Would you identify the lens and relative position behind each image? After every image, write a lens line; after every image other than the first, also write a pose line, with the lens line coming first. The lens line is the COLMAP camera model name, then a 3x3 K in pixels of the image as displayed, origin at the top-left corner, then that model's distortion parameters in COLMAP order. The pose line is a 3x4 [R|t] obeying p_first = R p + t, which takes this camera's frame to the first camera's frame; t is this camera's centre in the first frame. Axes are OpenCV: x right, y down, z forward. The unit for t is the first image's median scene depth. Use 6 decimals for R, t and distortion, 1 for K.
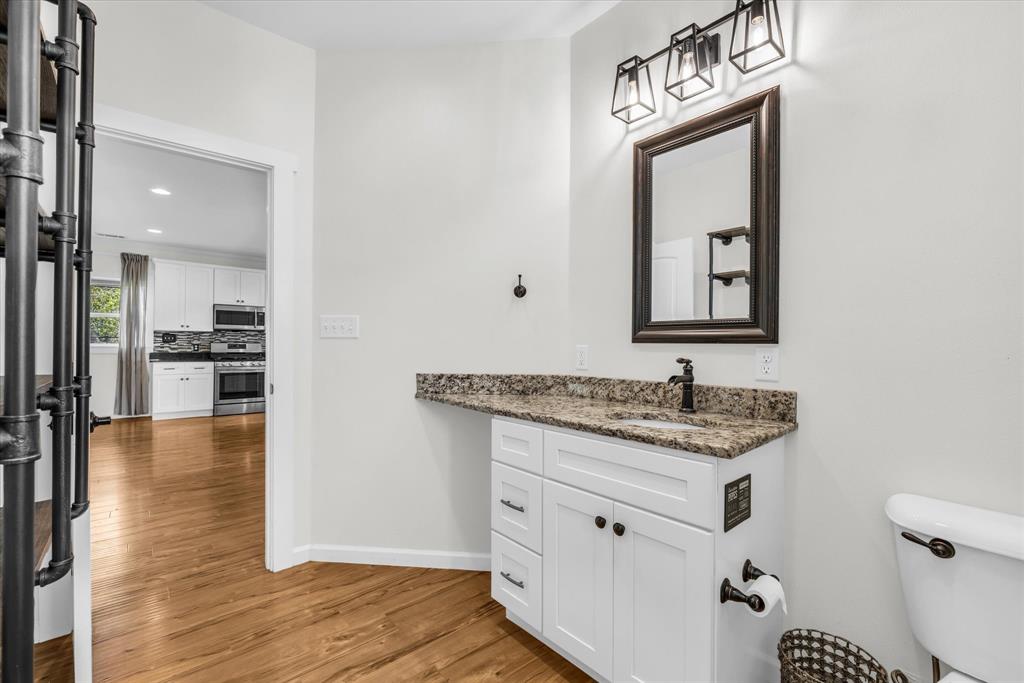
lens RADIAL K [[428.9, 0, 513.8], [0, 428.9, 339.6], [0, 0, 1]] dist [-0.018684, -0.000129]
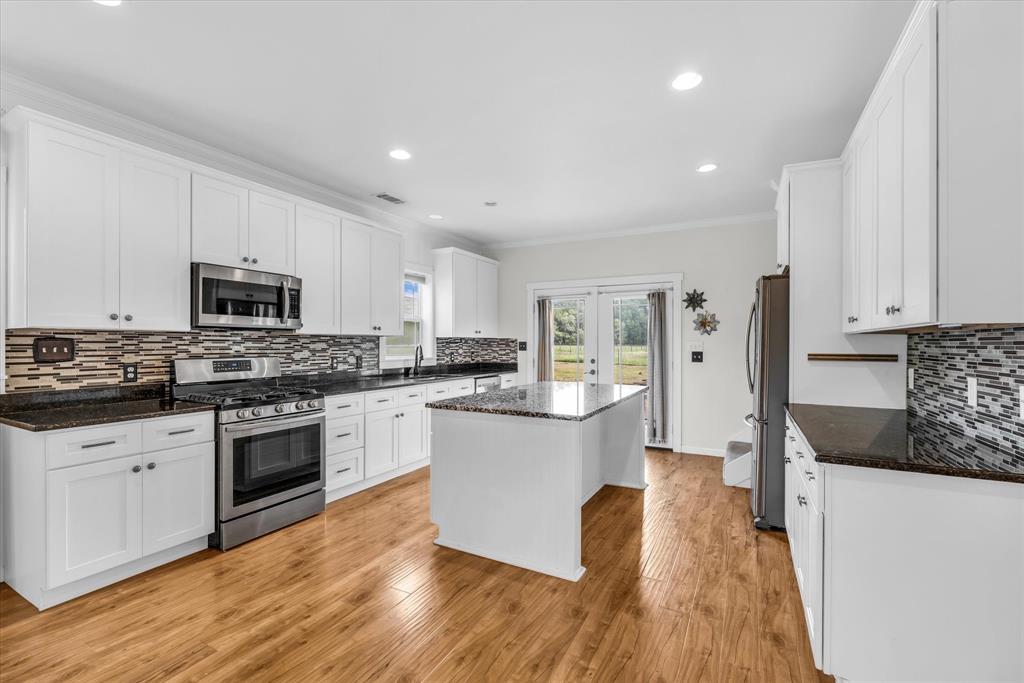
lens RADIAL K [[428.9, 0, 511.2], [0, 428.9, 341.7], [0, 0, 1]] dist [-0.018684, -0.000129]
pose [[0.944782, -0.005167, 0.327658, -0.553355], [0.001200, 0.999924, 0.012308, -0.013896], [-0.327696, -0.011235, 0.944716, 0.529369]]
